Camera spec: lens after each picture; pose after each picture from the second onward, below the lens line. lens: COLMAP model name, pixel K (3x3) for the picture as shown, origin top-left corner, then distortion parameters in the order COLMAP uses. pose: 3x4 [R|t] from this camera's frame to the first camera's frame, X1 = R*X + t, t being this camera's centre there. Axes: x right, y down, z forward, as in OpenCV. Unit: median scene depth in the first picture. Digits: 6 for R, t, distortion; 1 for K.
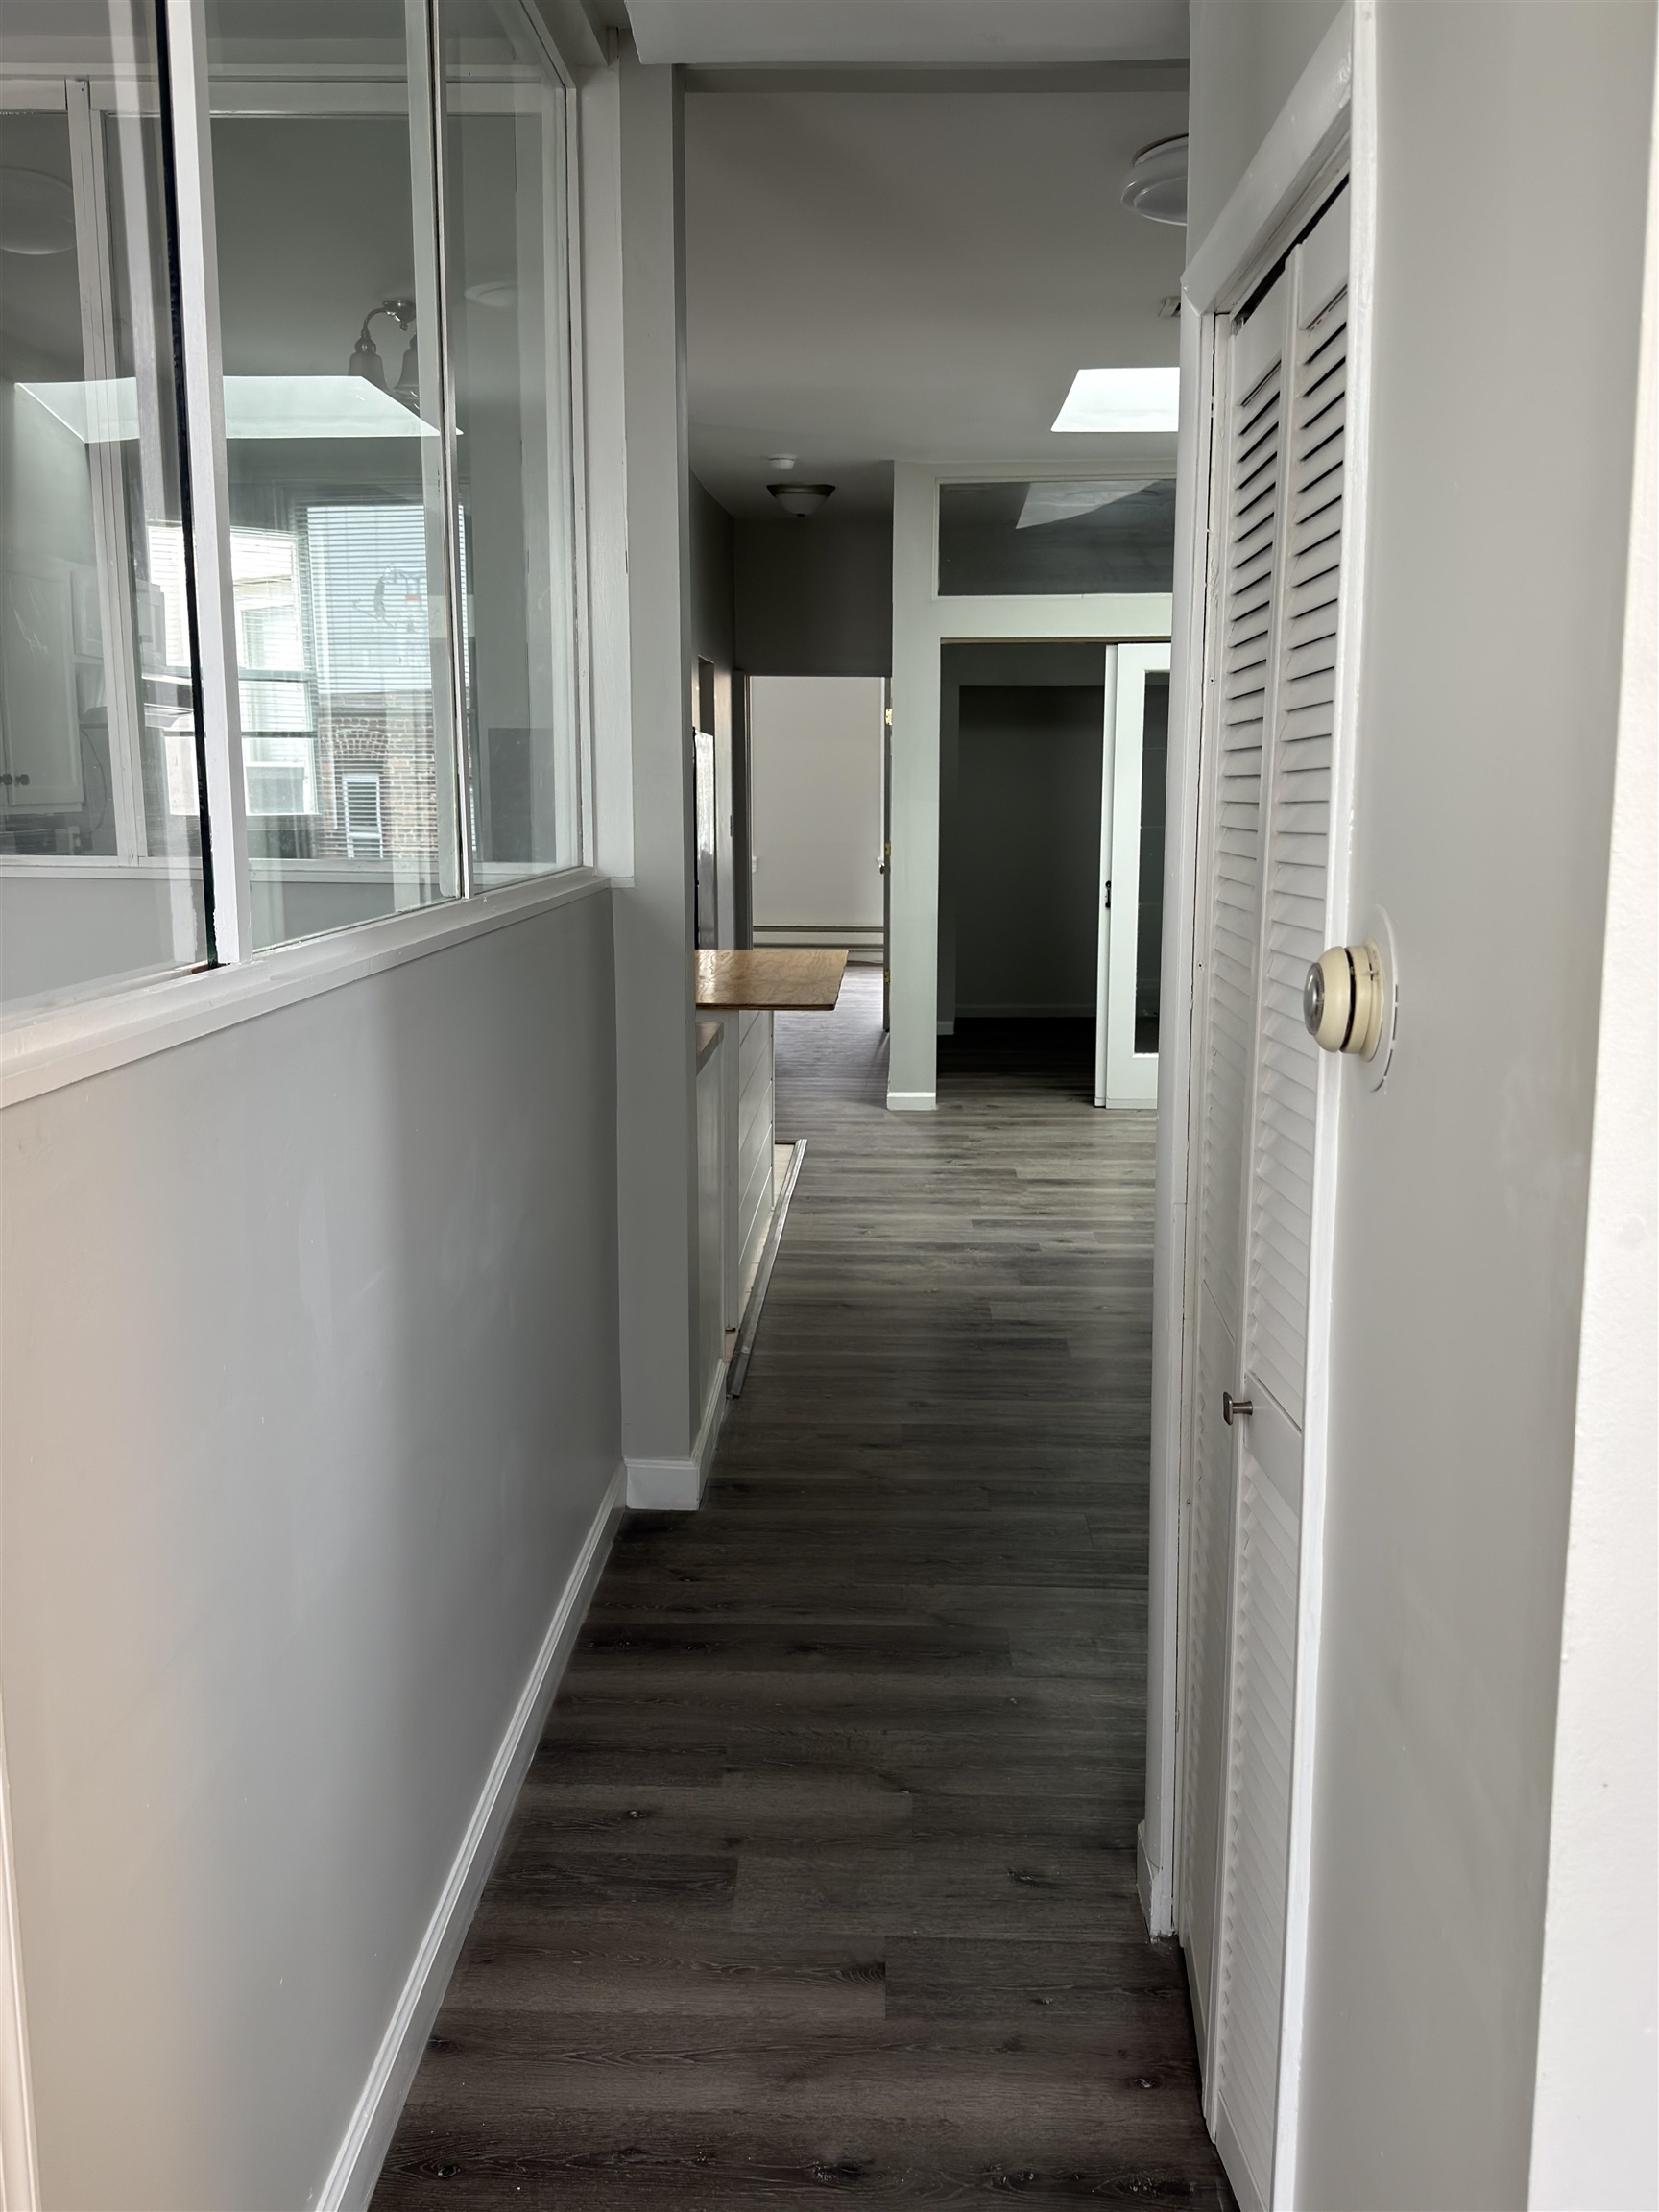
lens RADIAL K [[1974.0, 0, 815.5], [0, 1974.0, 1107.9], [0, 0, 1]] dist [0.072401, 0.000934]
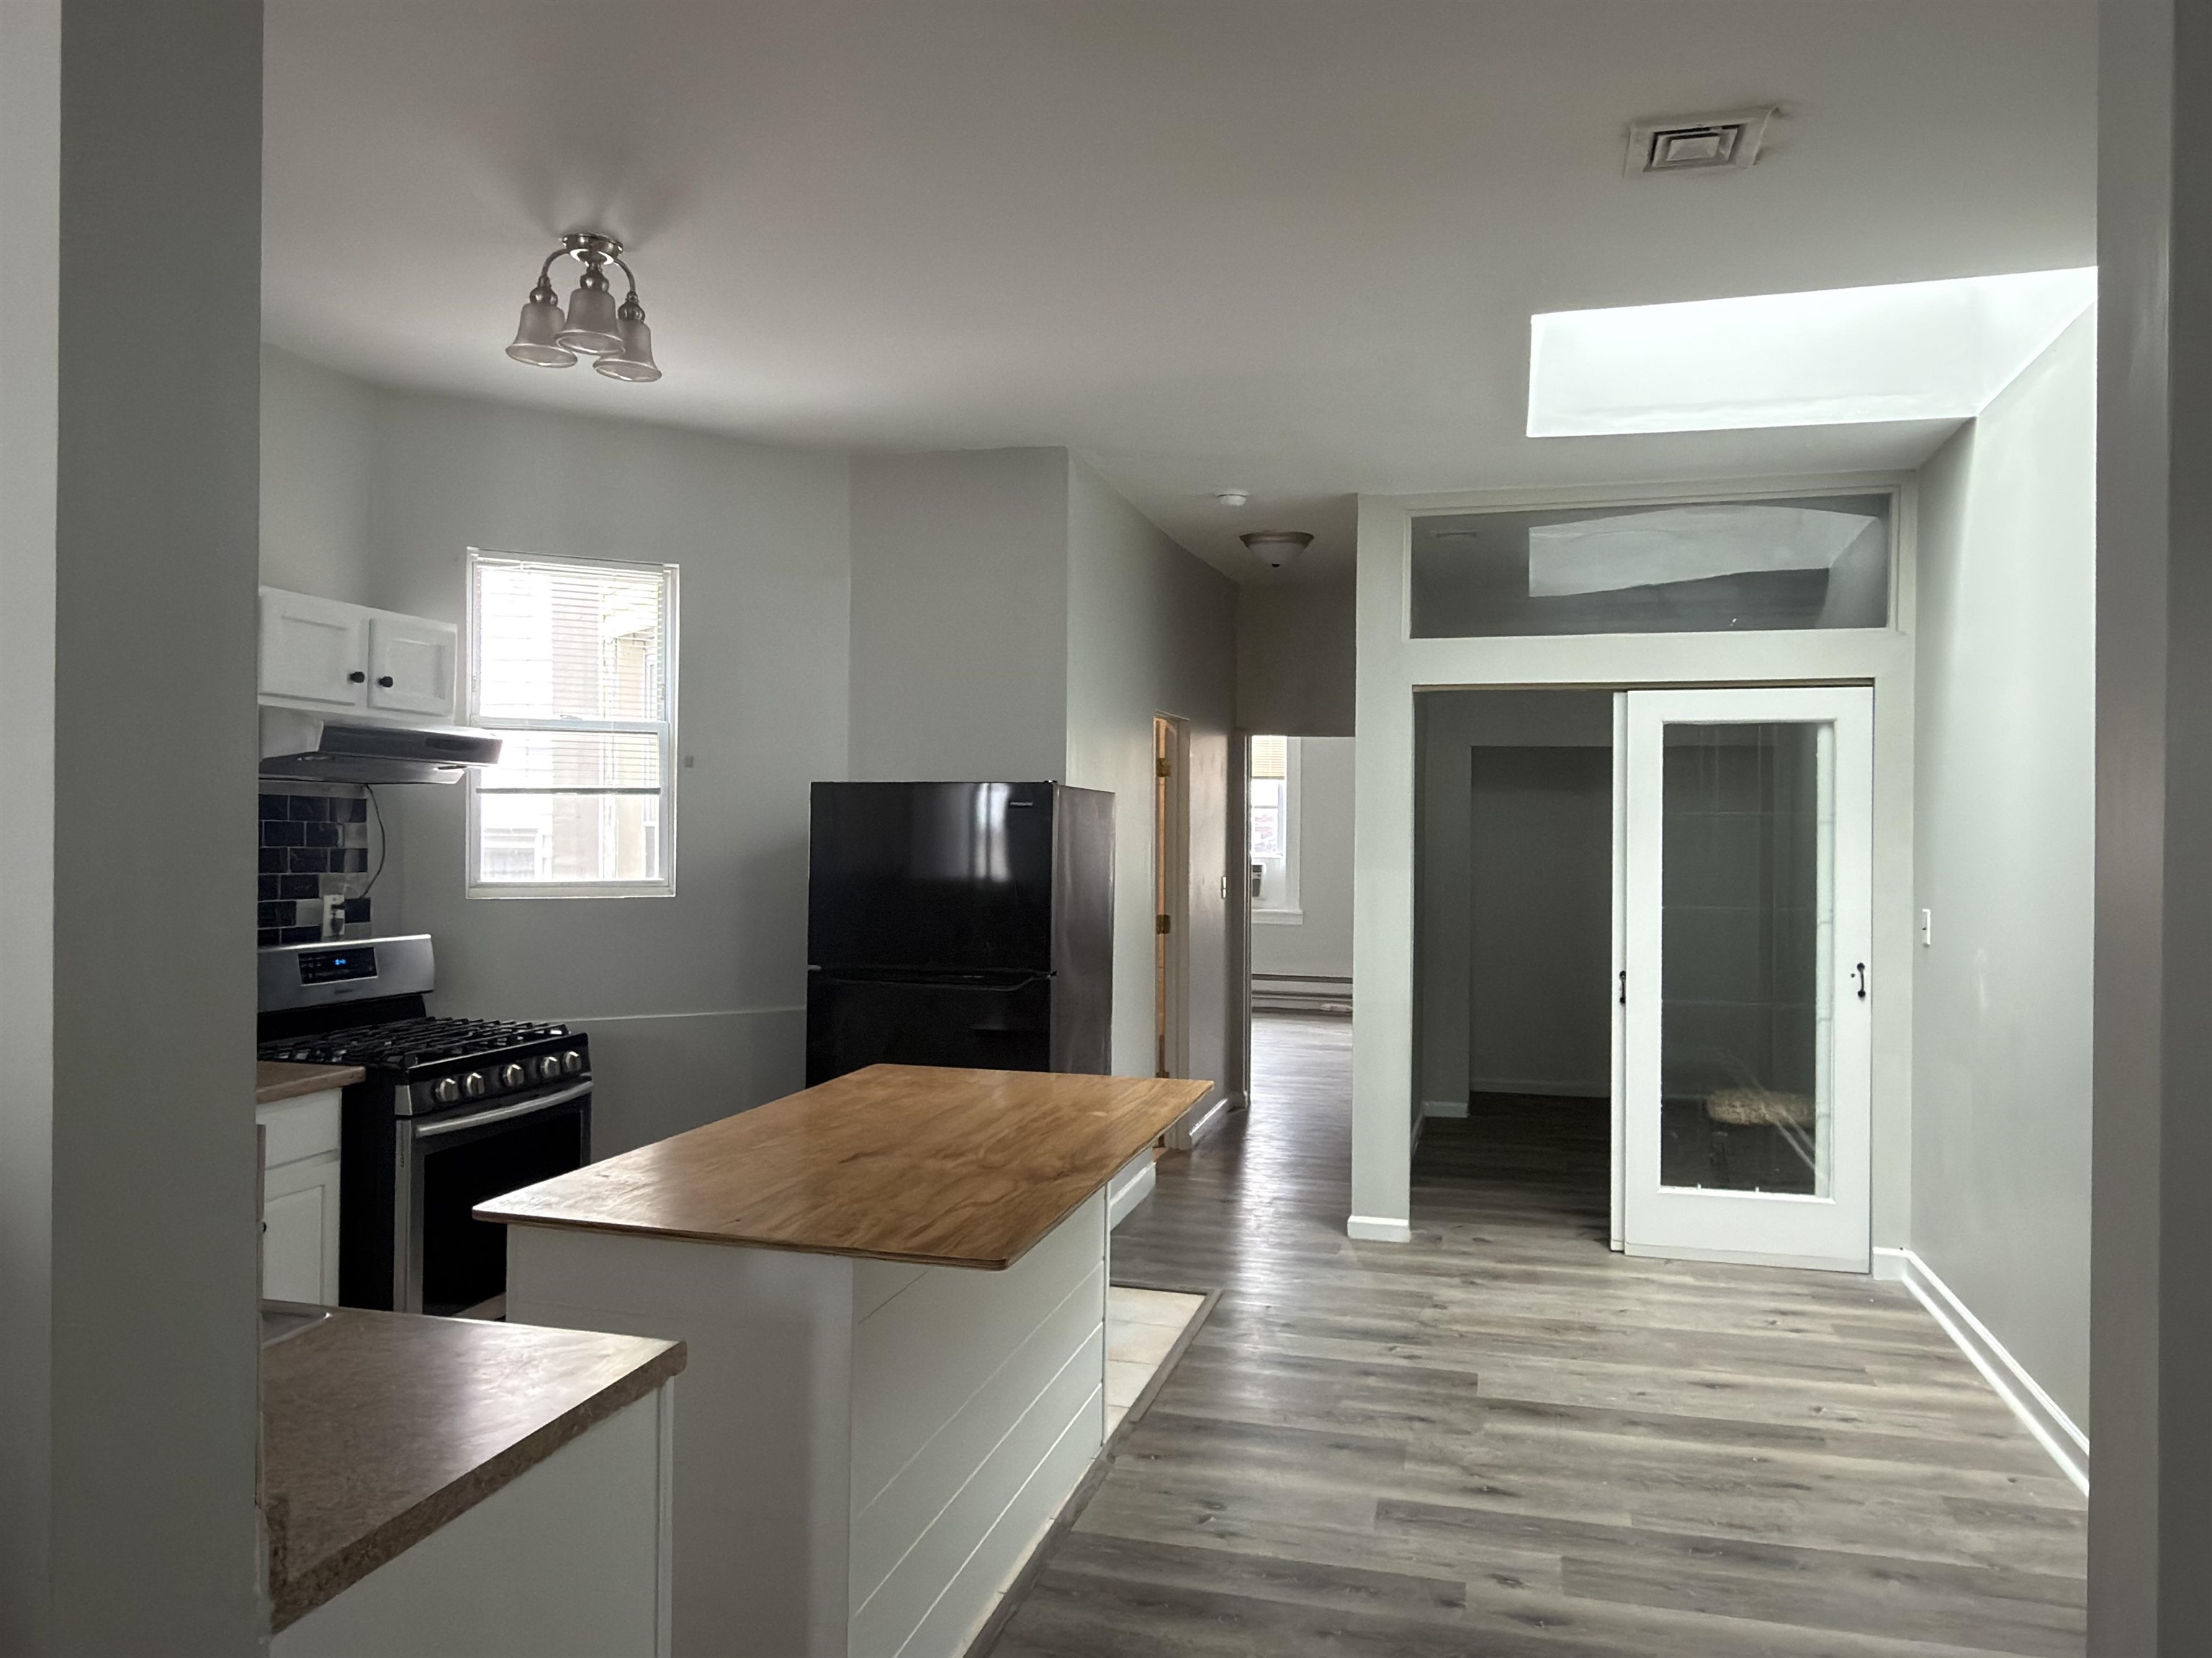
lens RADIAL K [[1508.7, 0, 1119.0], [0, 1508.7, 818.0], [0, 0, 1]] dist [-0.005974, 0.001471]
pose [[0.977368, 0.007844, -0.211400, 0.076367], [-0.044451, 0.984618, -0.168974, -0.062901], [0.206823, 0.174547, 0.962683, 0.347060]]
